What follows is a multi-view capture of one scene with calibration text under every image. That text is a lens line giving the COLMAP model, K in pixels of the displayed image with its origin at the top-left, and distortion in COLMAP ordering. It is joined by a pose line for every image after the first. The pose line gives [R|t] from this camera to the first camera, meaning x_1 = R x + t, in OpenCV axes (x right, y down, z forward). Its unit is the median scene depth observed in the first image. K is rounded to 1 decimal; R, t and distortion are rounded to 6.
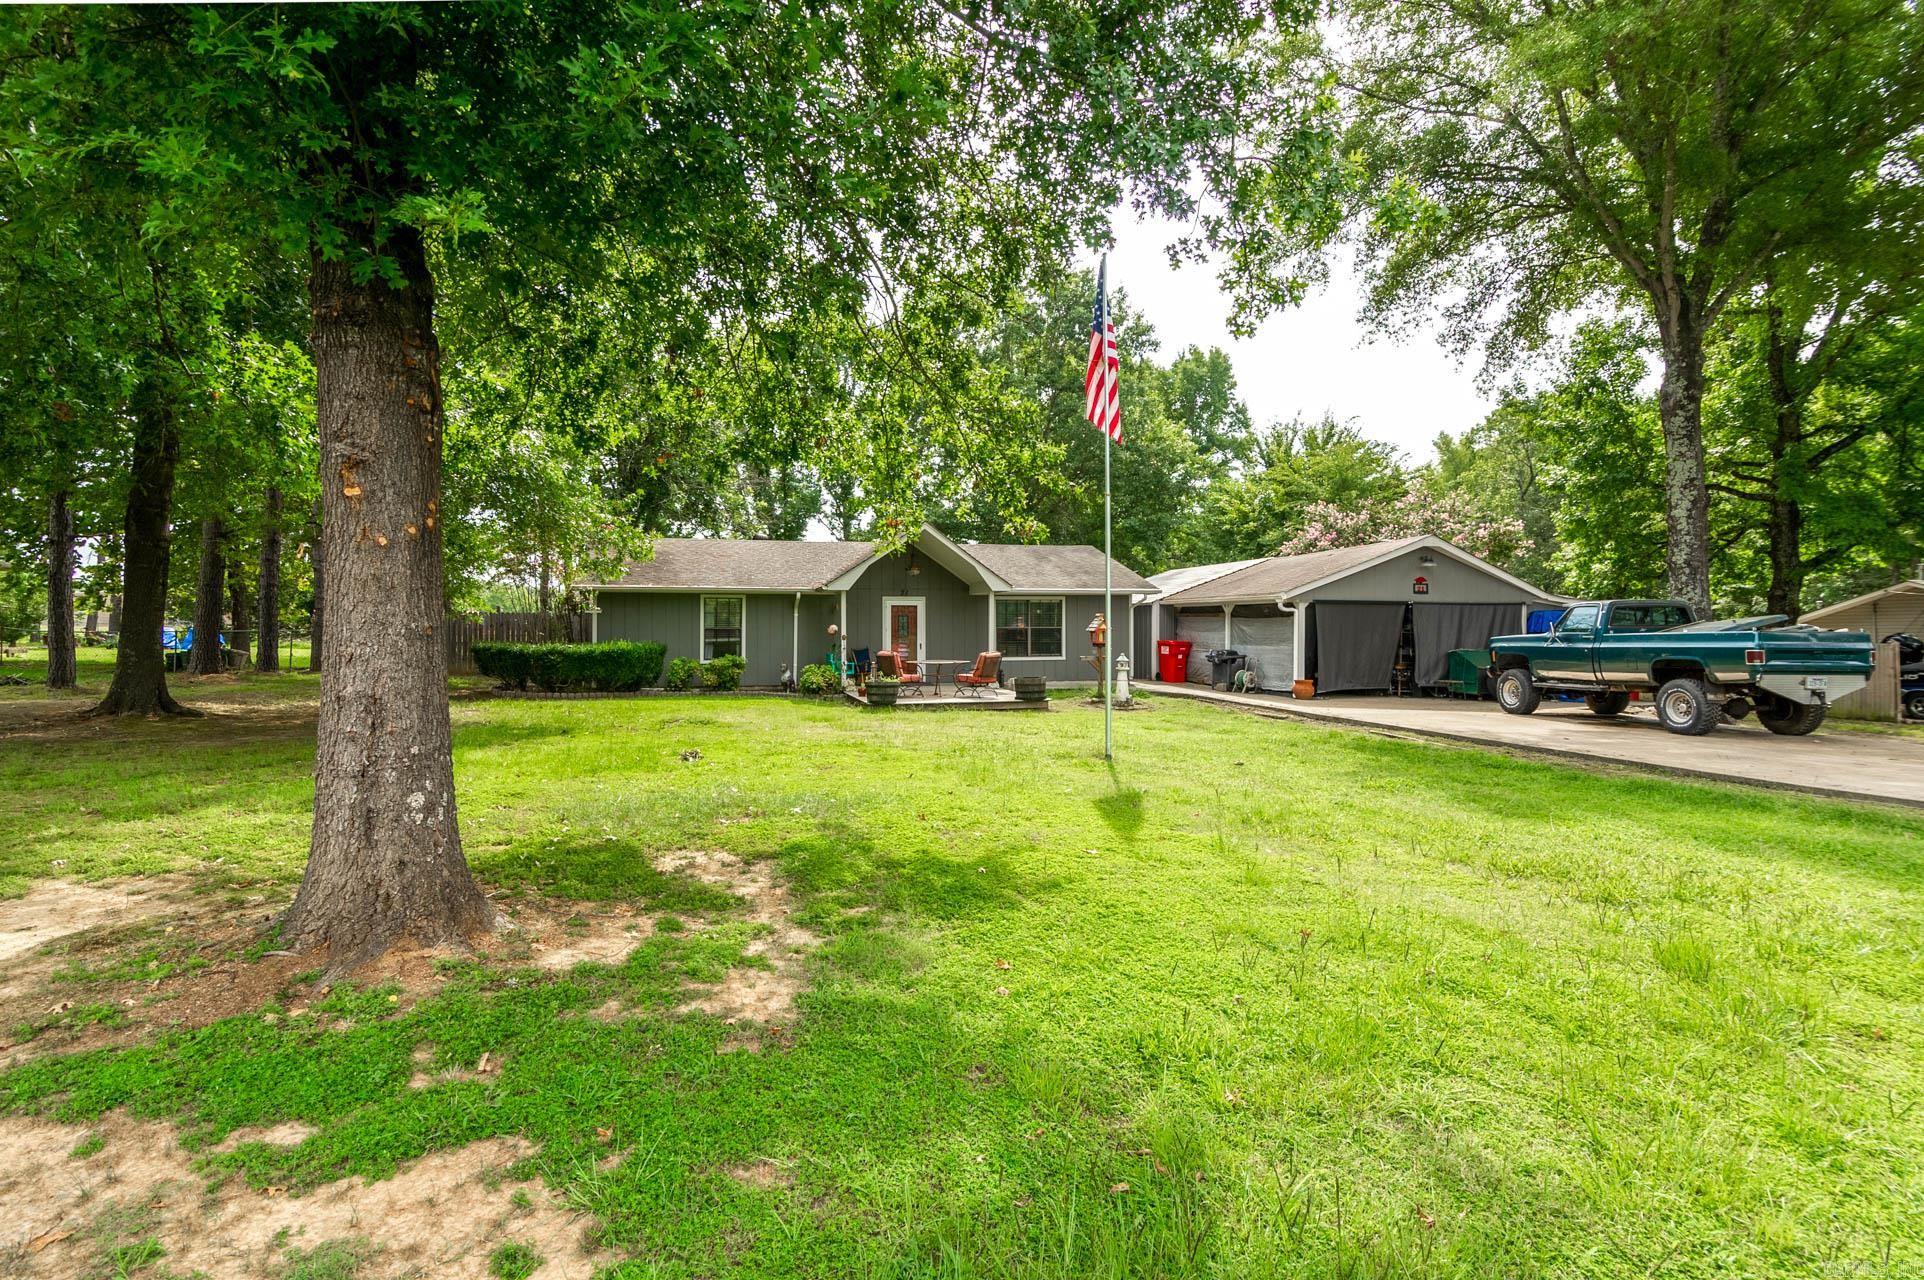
lens RADIAL K [[956.9, 0, 939.2], [0, 956.9, 627.8], [0, 0, 1]] dist [0.001990, 0.001300]
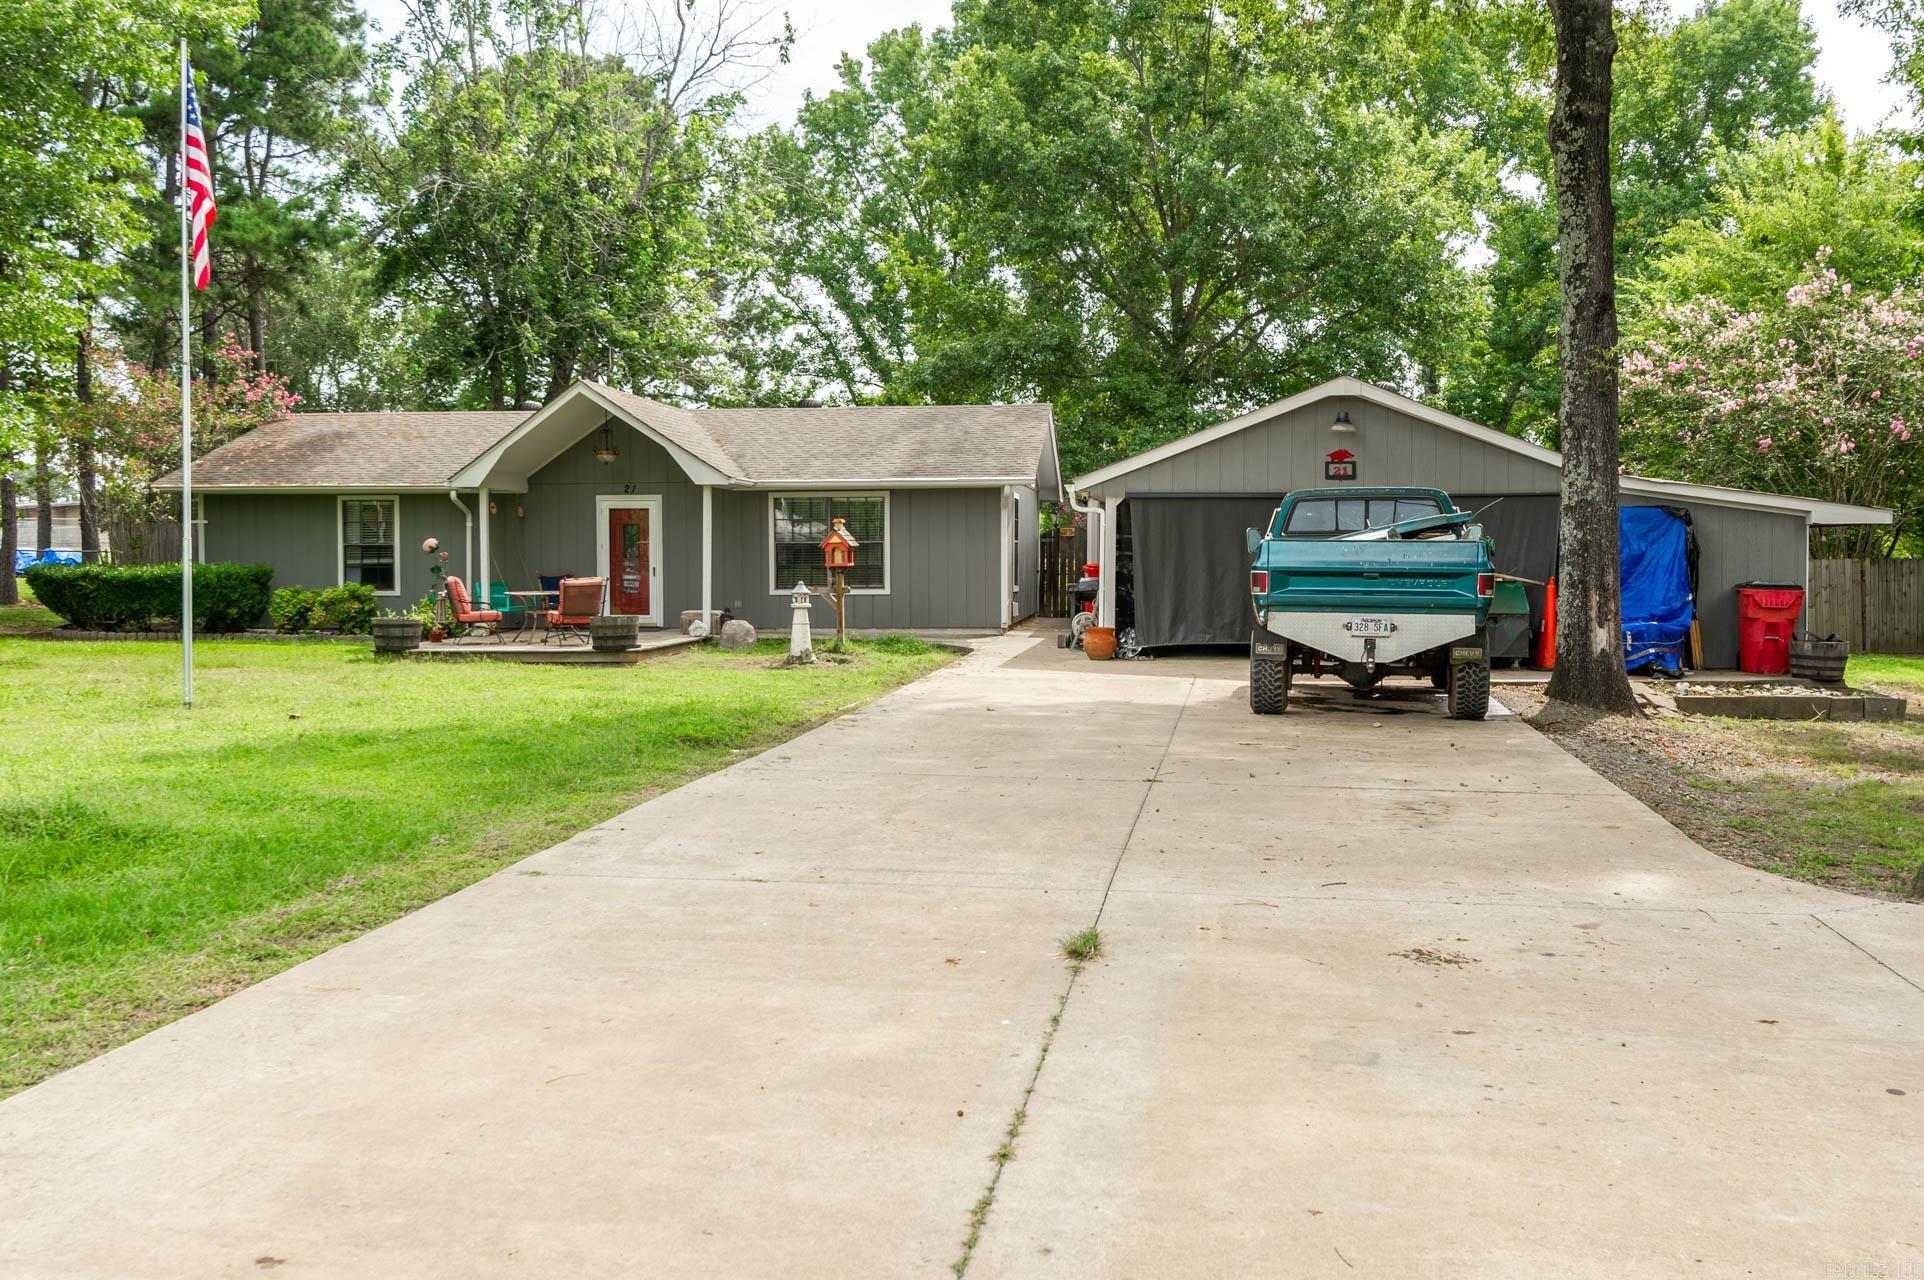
lens RADIAL K [[1794.5, 0, 981.0], [0, 1794.5, 634.1], [0, 0, 1]] dist [-0.000684, 0.000000]
pose [[0.944324, 0.013728, -0.328729, 0.654450], [0.001685, 0.998914, 0.046555, 0.006076], [0.329012, -0.044517, 0.943276, -0.079889]]
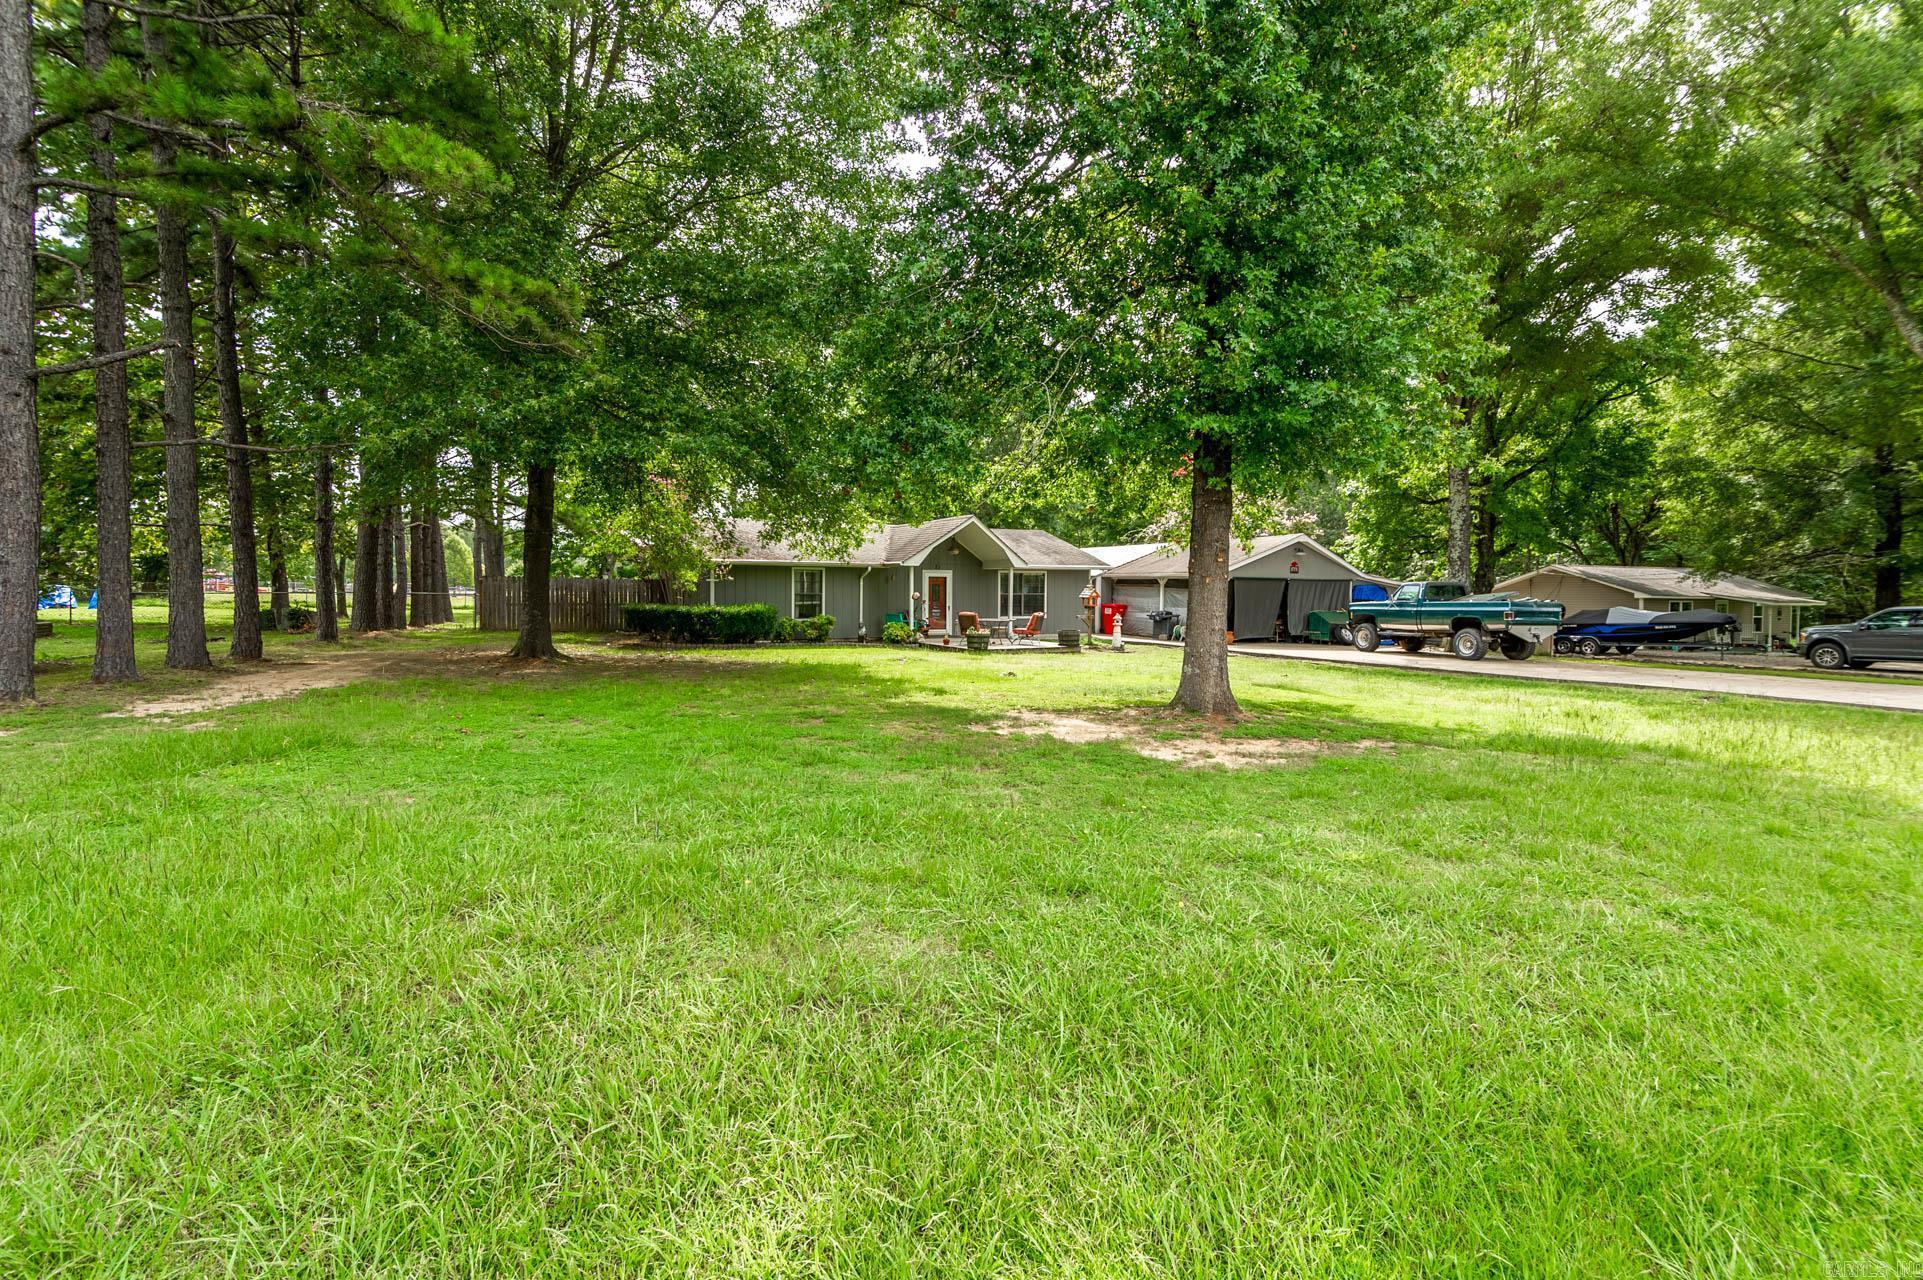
lens RADIAL K [[946.5, 0, 960.5], [0, 946.5, 633.2], [0, 0, 1]] dist [0.013301, 0.003940]
pose [[0.966174, -0.004908, 0.257844, -0.377234], [-0.007437, 0.998873, 0.046879, -0.008063], [-0.257784, -0.047211, 0.965049, -0.286940]]
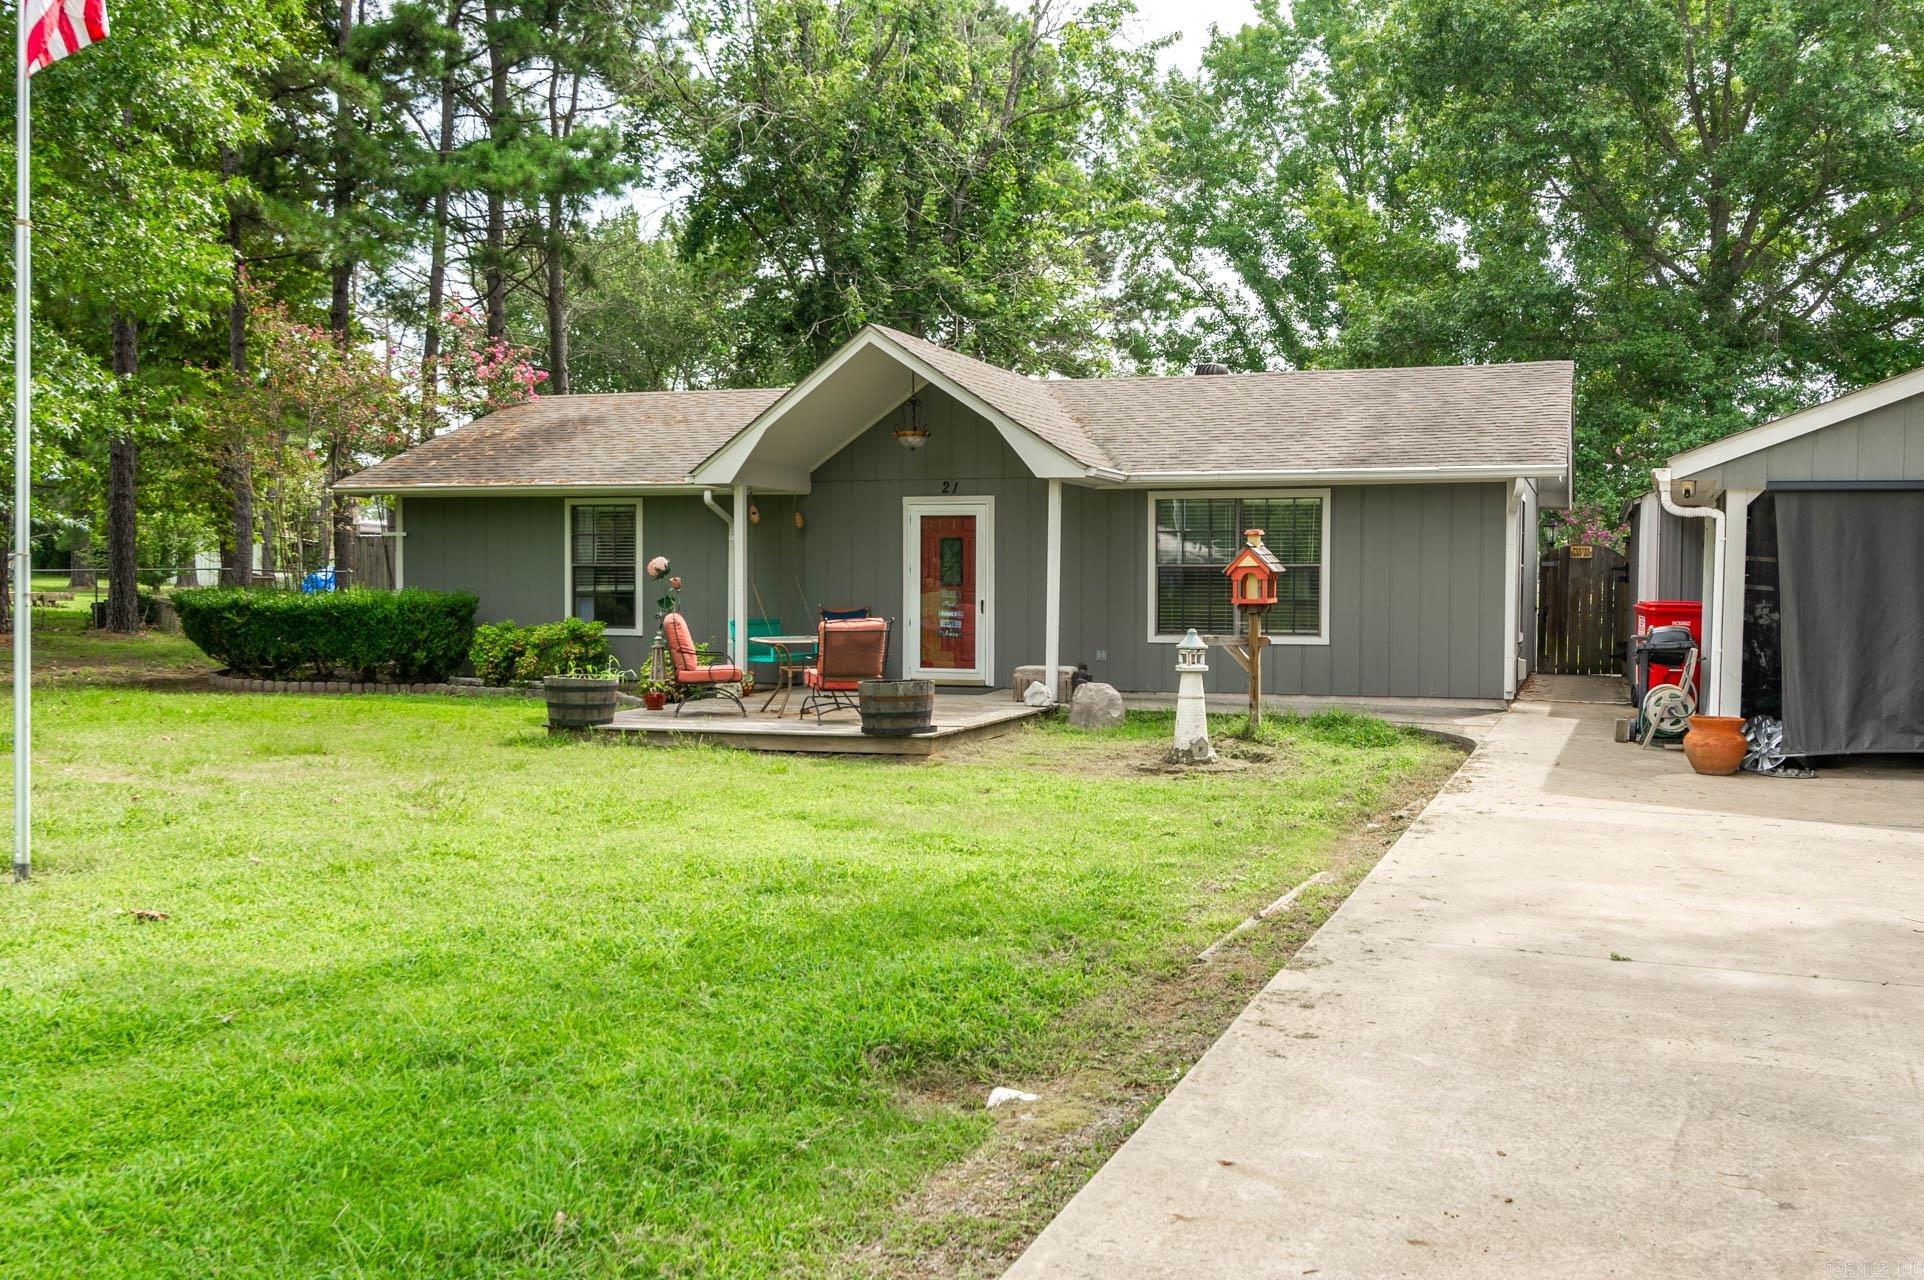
lens RADIAL K [[1879.3, 0, 964.3], [0, 1879.3, 638.6], [0, 0, 1]] dist [-0.013996, 0.000000]
pose [[0.847146, 0.022609, -0.530878, 0.489829], [-0.004683, 0.999373, 0.035089, 0.003874], [0.531339, -0.027239, 0.846721, 0.280667]]
